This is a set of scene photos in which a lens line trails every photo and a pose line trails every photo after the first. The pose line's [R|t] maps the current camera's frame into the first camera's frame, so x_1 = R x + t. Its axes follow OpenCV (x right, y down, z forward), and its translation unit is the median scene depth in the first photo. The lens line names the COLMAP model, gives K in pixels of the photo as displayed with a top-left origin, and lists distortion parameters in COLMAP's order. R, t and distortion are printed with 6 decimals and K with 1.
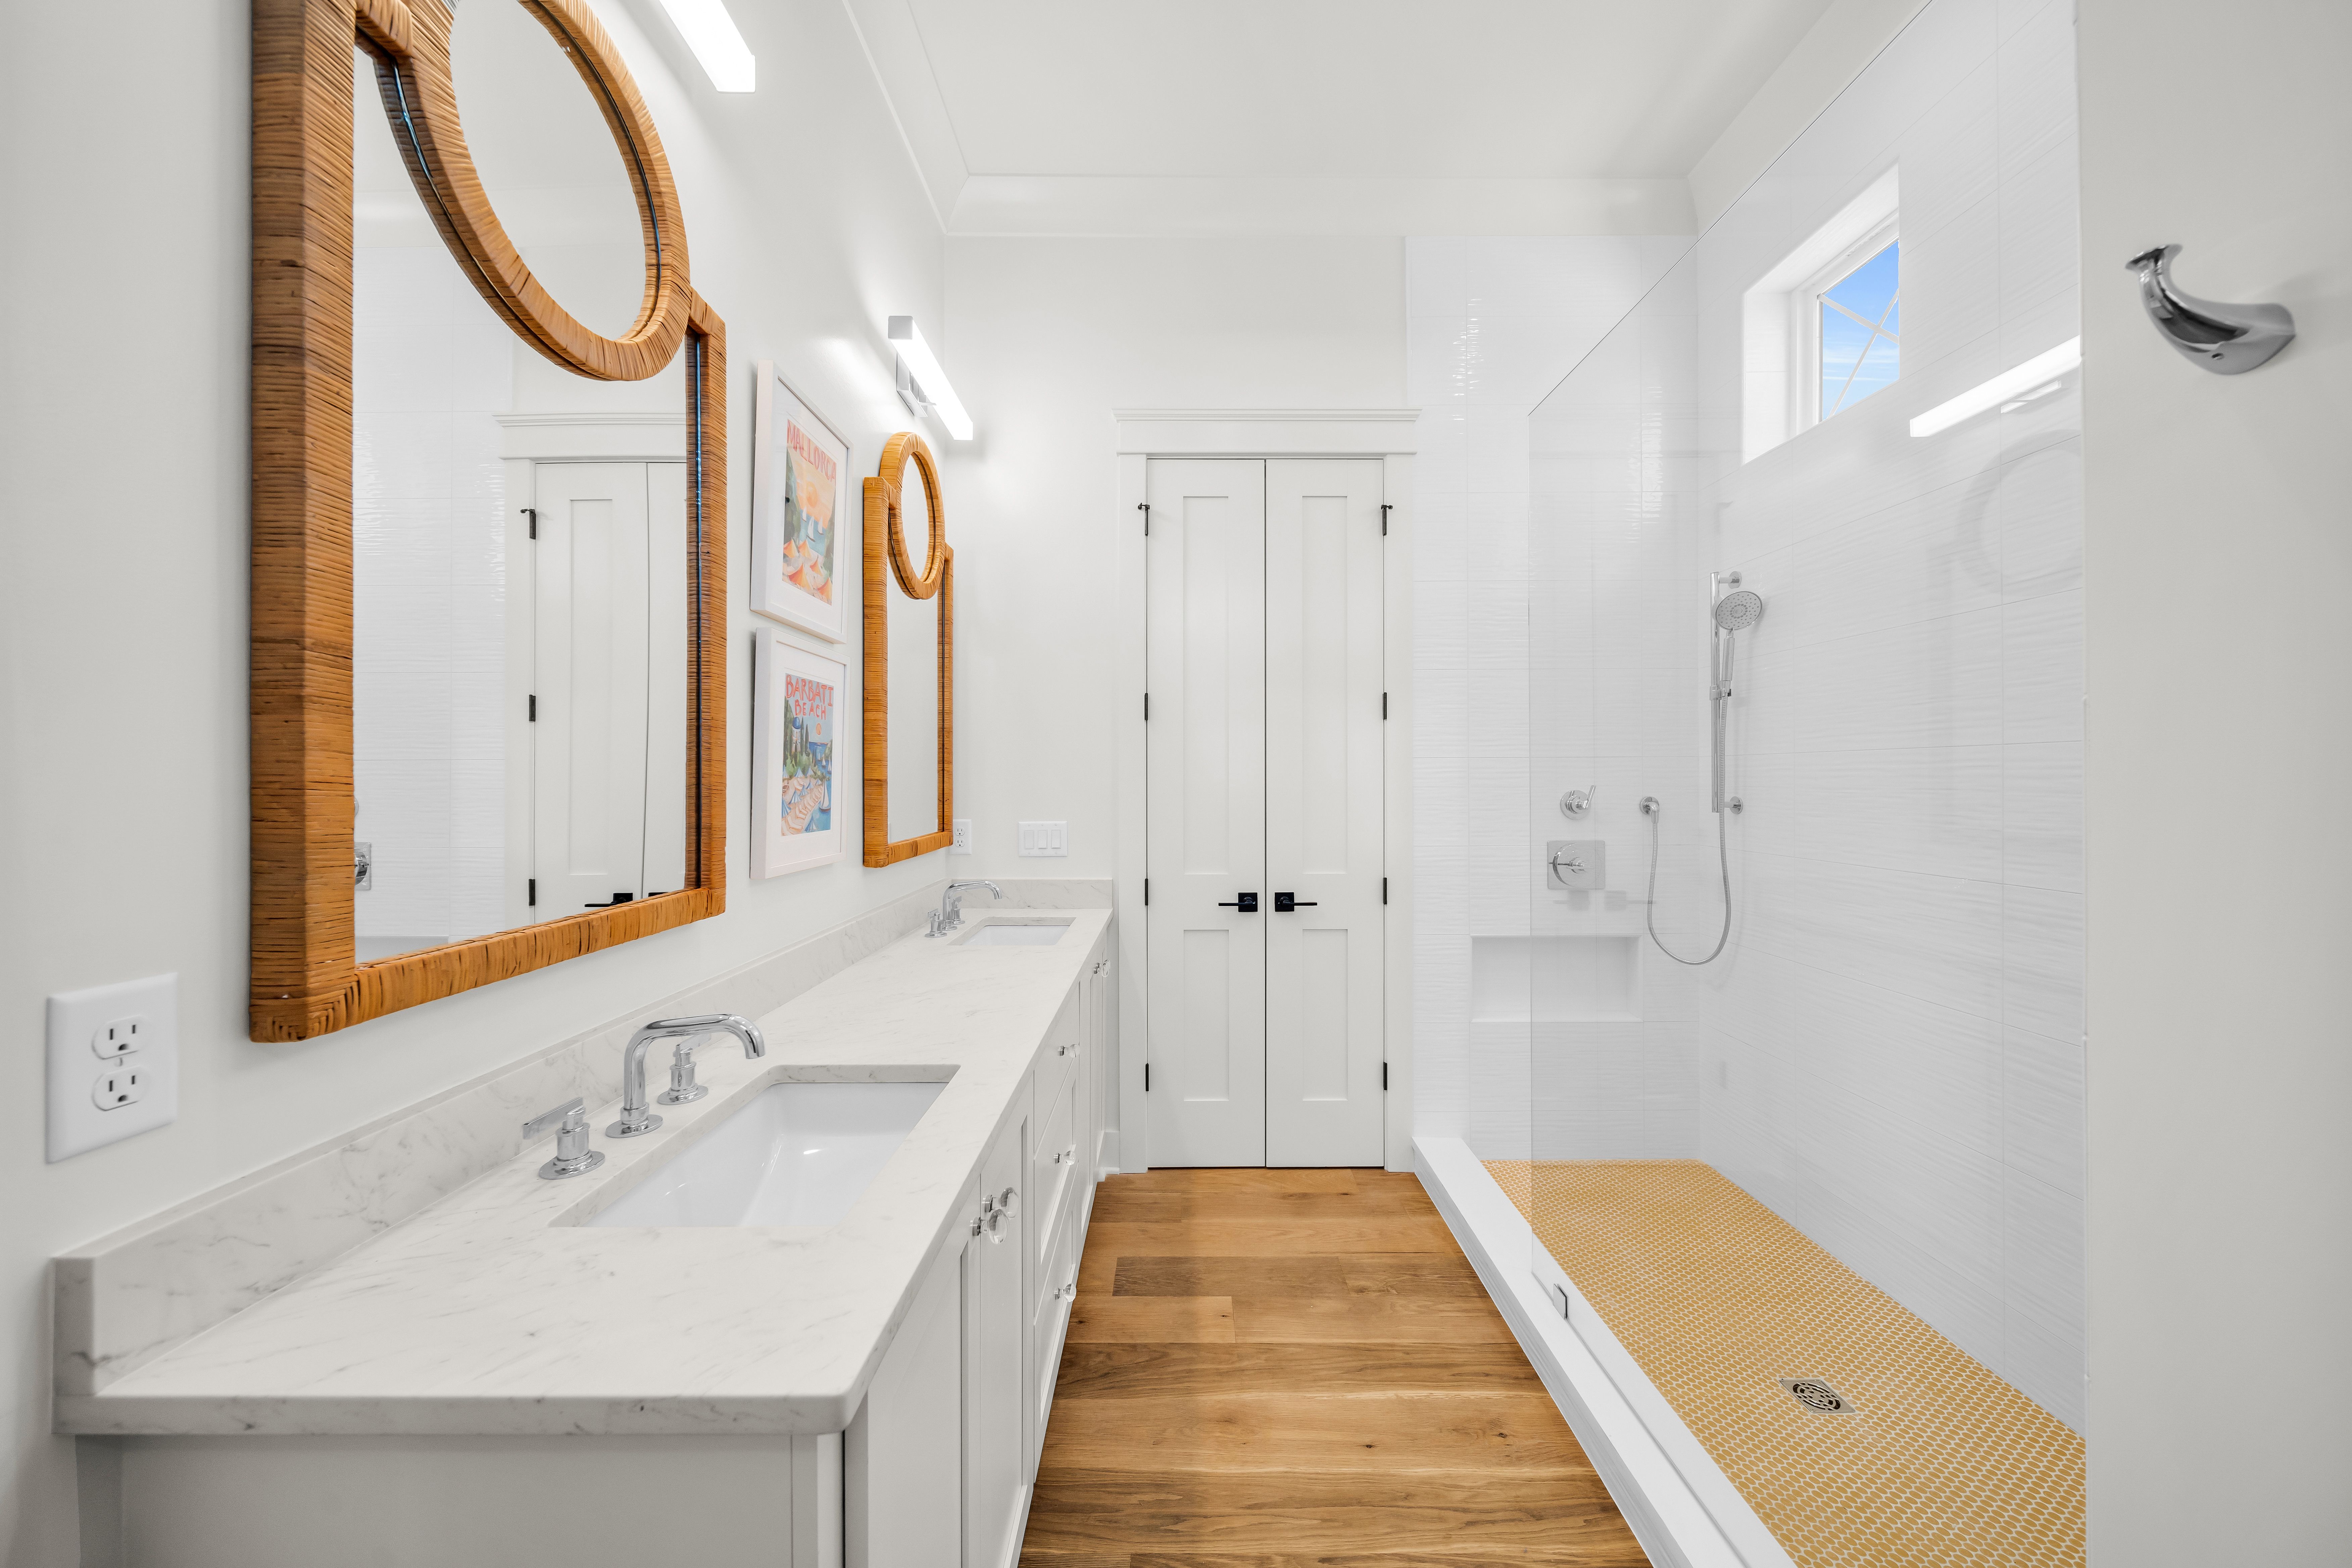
lens RADIAL K [[820.0, 0, 1172.3], [0, 820.0, 779.8], [0, 0, 1]] dist [-0.002470, -0.000118]
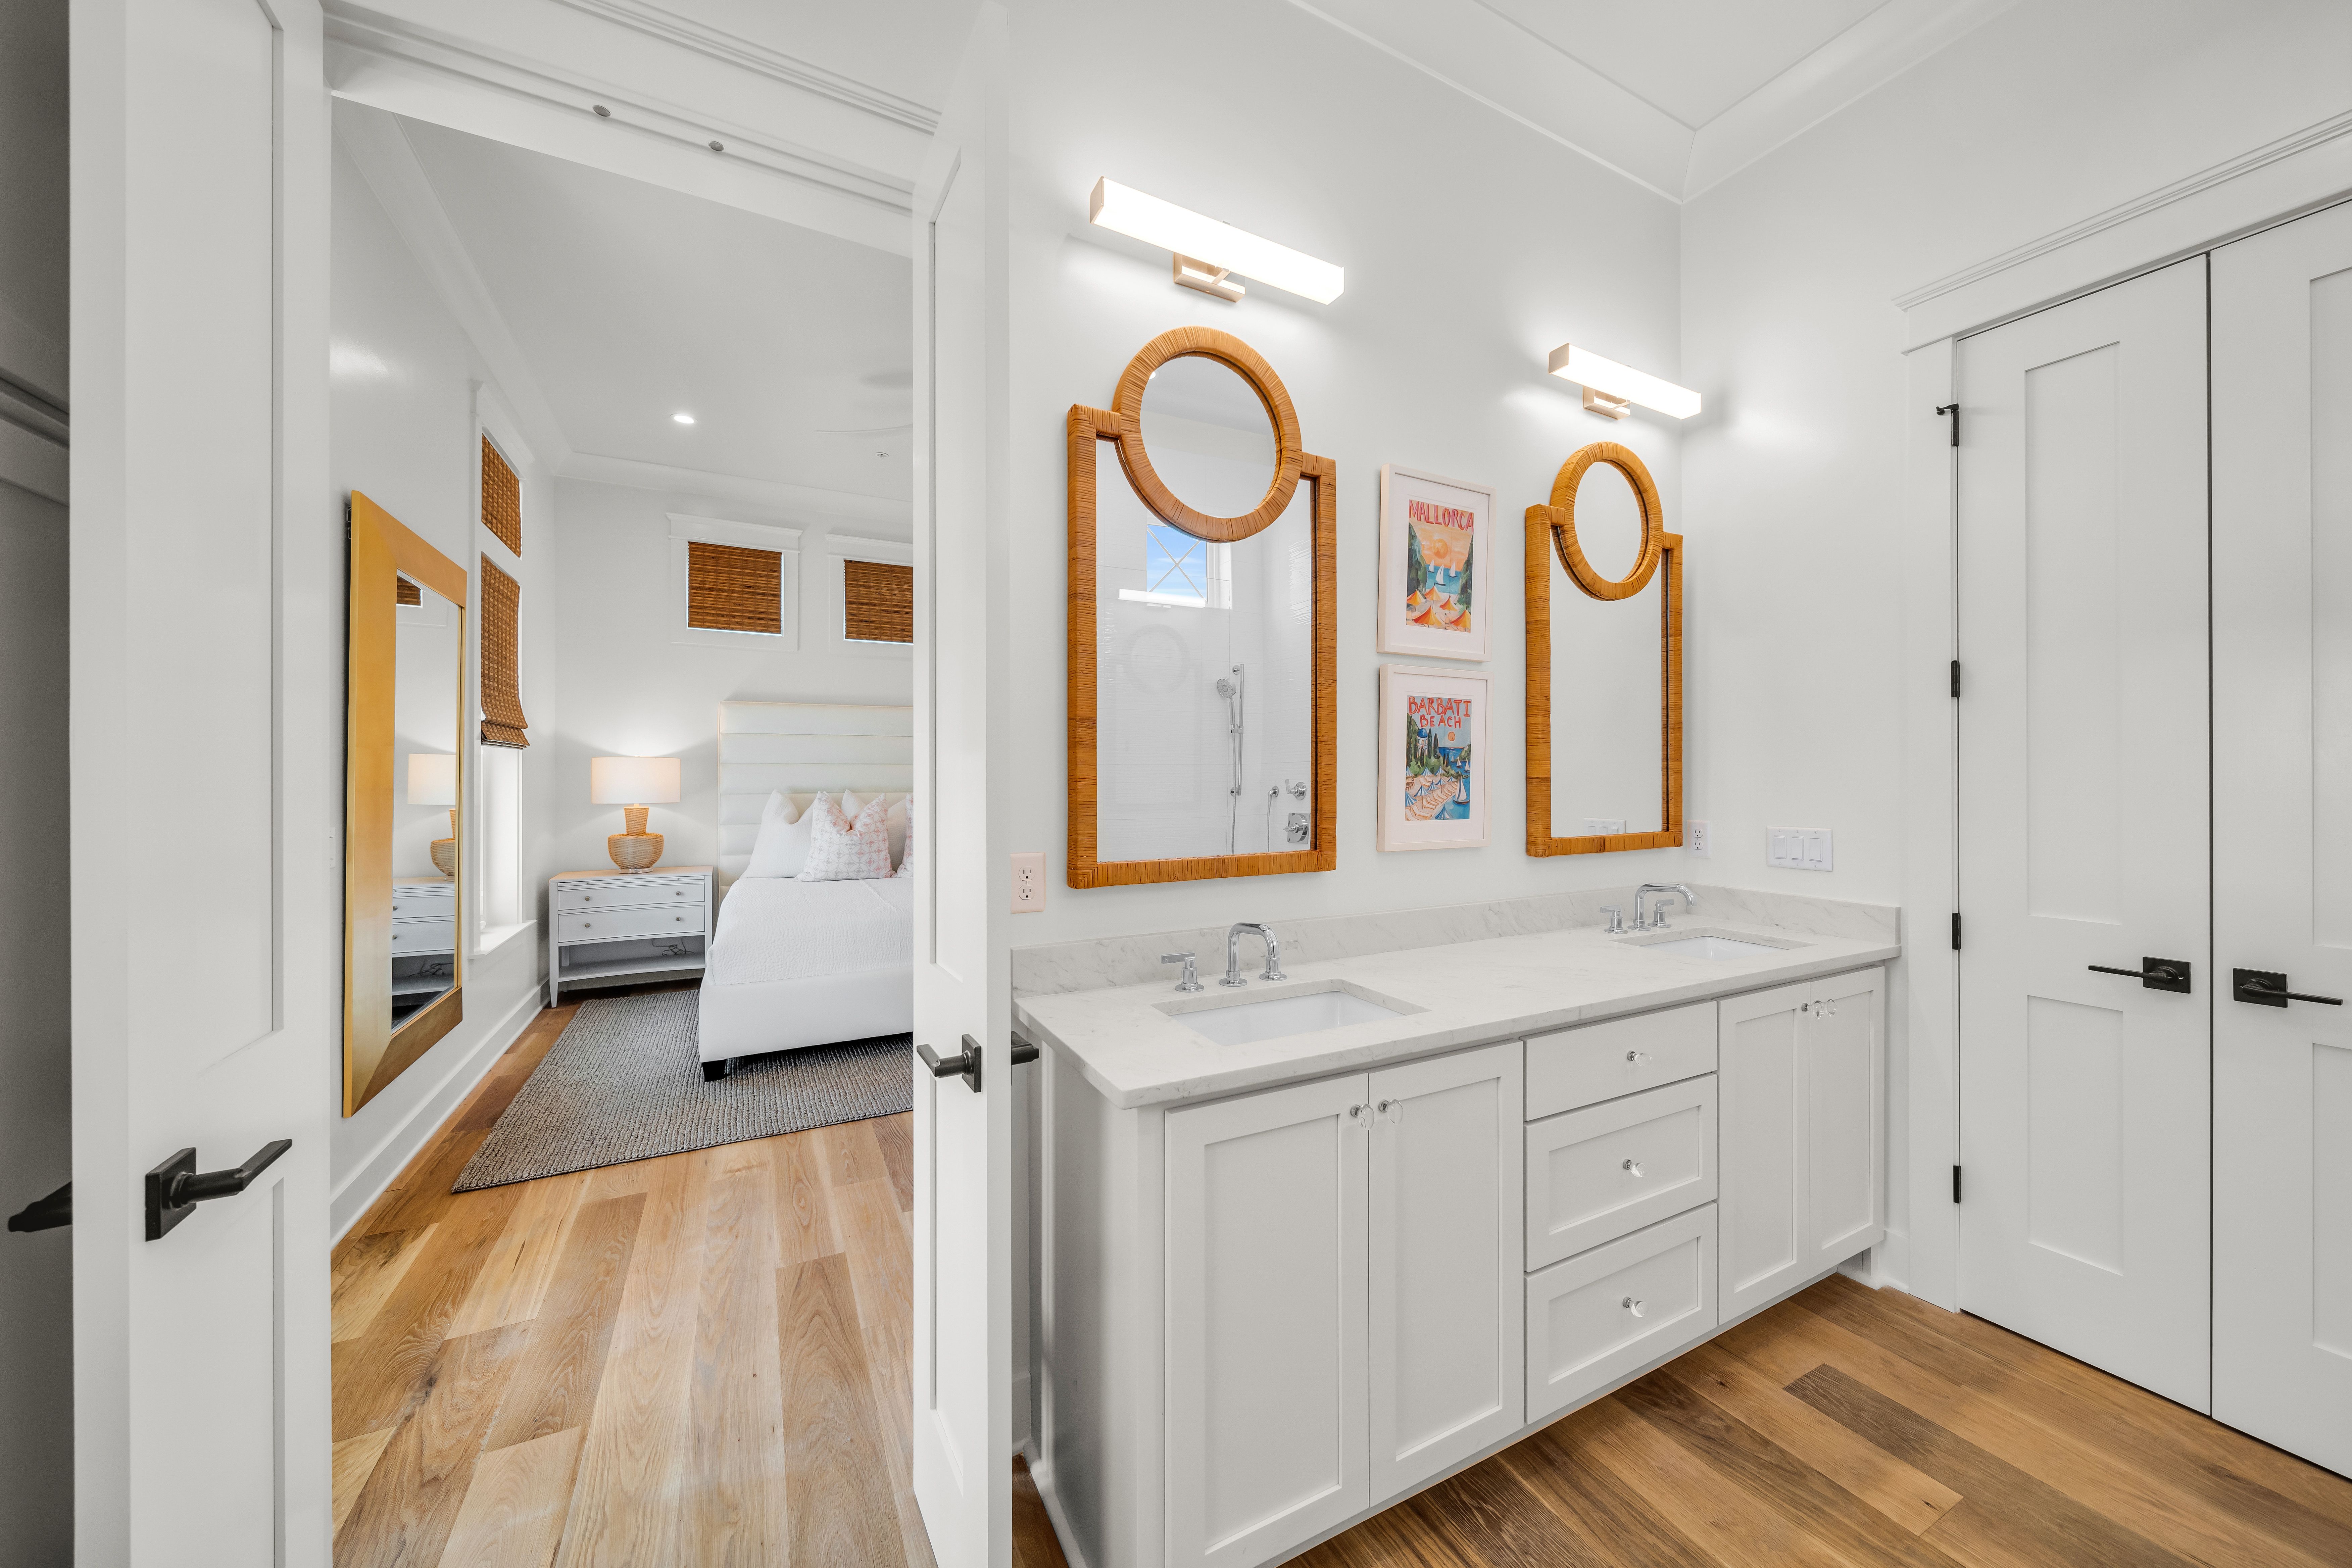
lens RADIAL K [[820.0, 0, 1176.3], [0, 820.0, 777.2], [0, 0, 1]] dist [-0.002470, -0.000118]
pose [[0.463374, 0.002759, -0.886158, 0.454430], [-0.001680, 0.999996, 0.002235, -0.002640], [0.886161, 0.000453, 0.463377, 0.063852]]
